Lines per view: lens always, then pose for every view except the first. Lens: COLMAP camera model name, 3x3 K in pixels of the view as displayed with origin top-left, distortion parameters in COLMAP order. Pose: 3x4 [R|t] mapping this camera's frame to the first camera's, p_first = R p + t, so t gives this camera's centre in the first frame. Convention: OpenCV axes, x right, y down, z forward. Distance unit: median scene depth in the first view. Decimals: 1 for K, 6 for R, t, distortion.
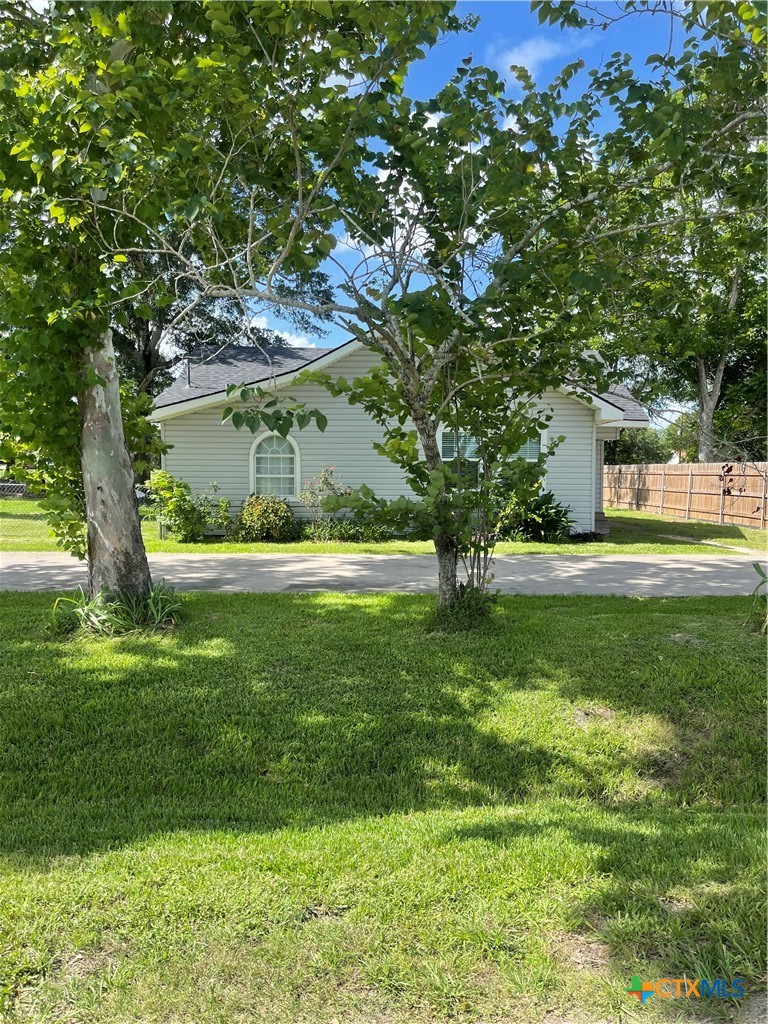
lens RADIAL K [[746.2, 0, 382.3], [0, 746.2, 511.9], [0, 0, 1]] dist [0.003298, 0.000248]
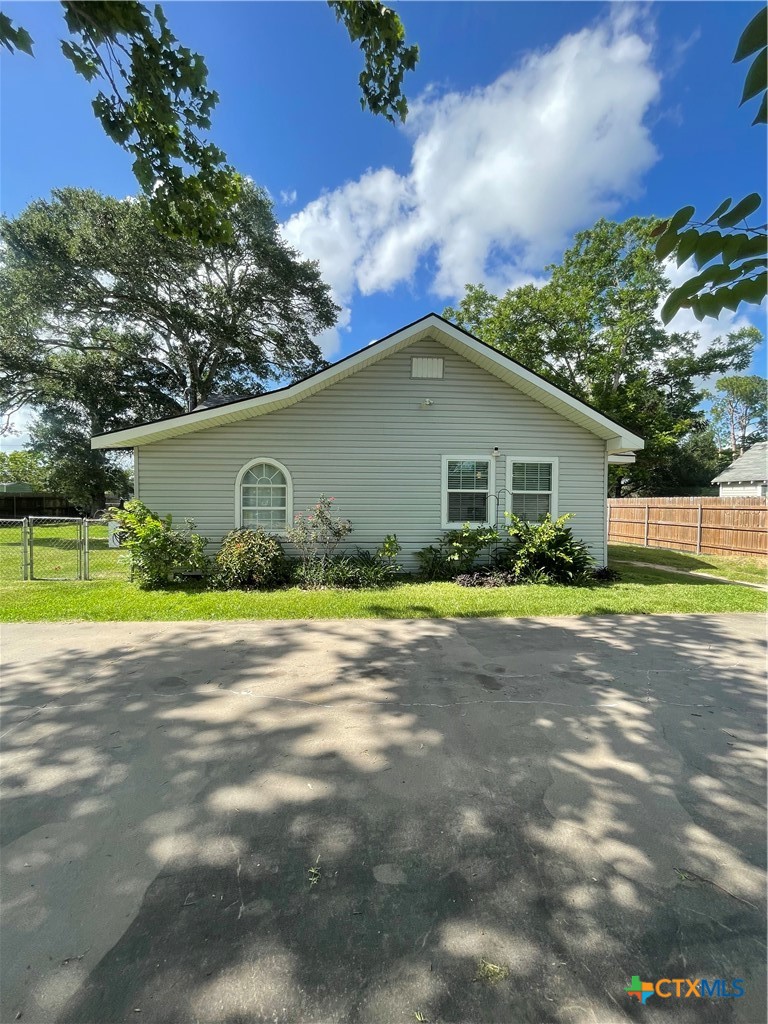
lens RADIAL K [[417.4, 0, 386.8], [0, 417.4, 513.7], [0, 0, 1]] dist [0.000143, -0.000003]
pose [[0.999223, 0.001254, 0.039395, -0.017493], [0.000034, 0.999466, -0.032671, -0.025861], [-0.039415, 0.032647, 0.998689, 0.501193]]
